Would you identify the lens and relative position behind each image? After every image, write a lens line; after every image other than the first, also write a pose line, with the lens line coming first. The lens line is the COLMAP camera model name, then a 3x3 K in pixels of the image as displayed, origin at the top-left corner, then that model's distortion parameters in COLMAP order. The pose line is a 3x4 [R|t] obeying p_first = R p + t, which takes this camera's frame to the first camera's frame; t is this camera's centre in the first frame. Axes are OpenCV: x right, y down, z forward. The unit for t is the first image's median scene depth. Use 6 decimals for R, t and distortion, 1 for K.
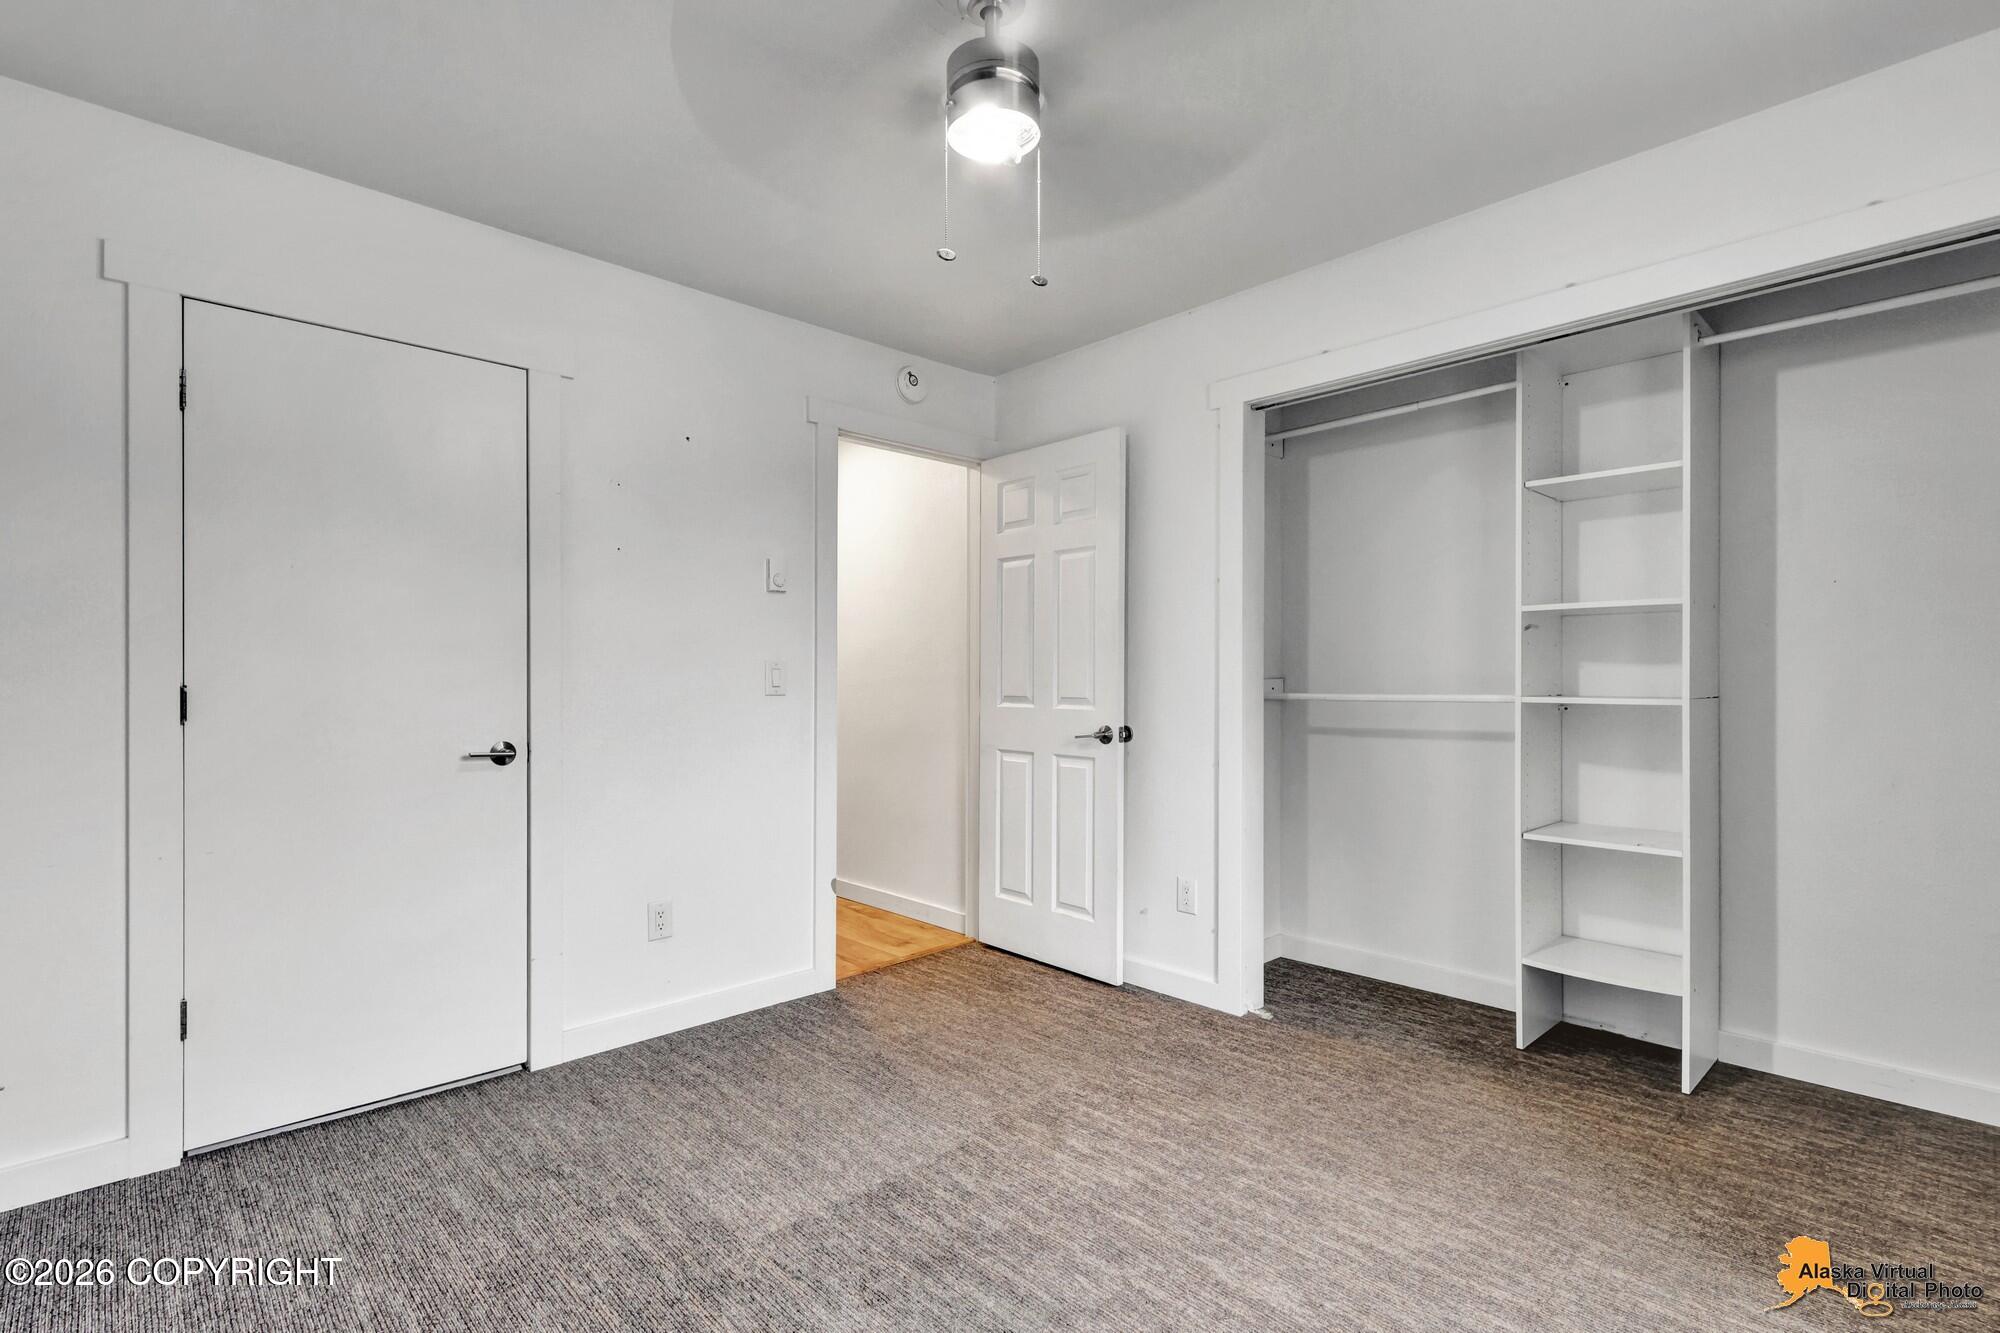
lens RADIAL K [[923.5, 0, 1001.0], [0, 923.5, 678.3], [0, 0, 1]] dist [-0.000544, -0.000377]
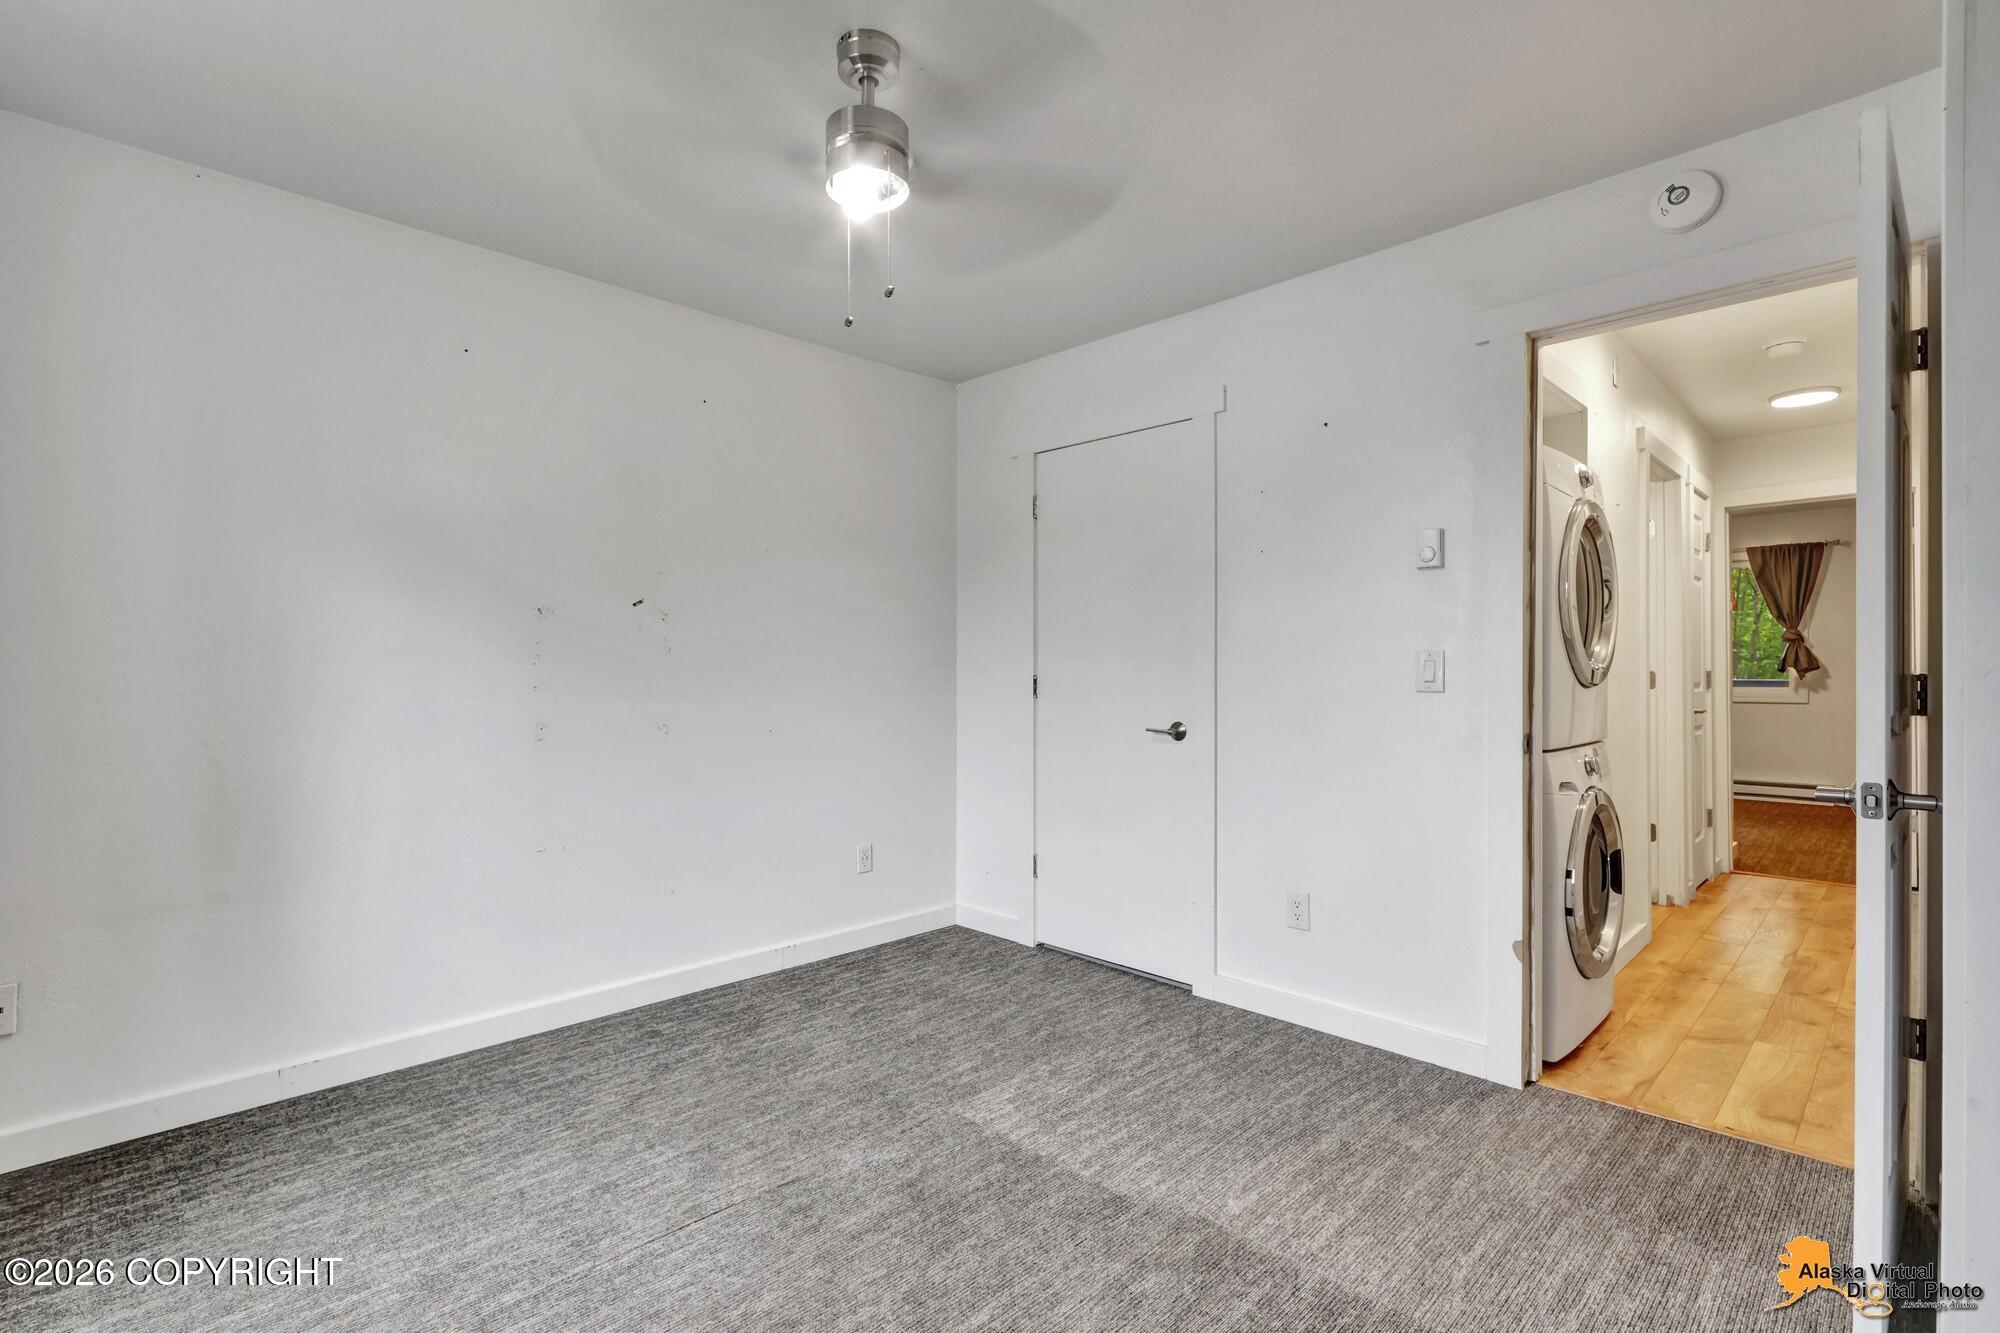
lens RADIAL K [[933.2, 0, 1000.0], [0, 933.2, 666.5], [0, 0, 1]] dist [0.001954, 0.000070]
pose [[0.020958, -0.002083, -0.999778, 0.754527], [-0.000621, 0.999998, -0.002097, -0.003739], [0.999780, 0.000665, 0.020957, 0.757398]]
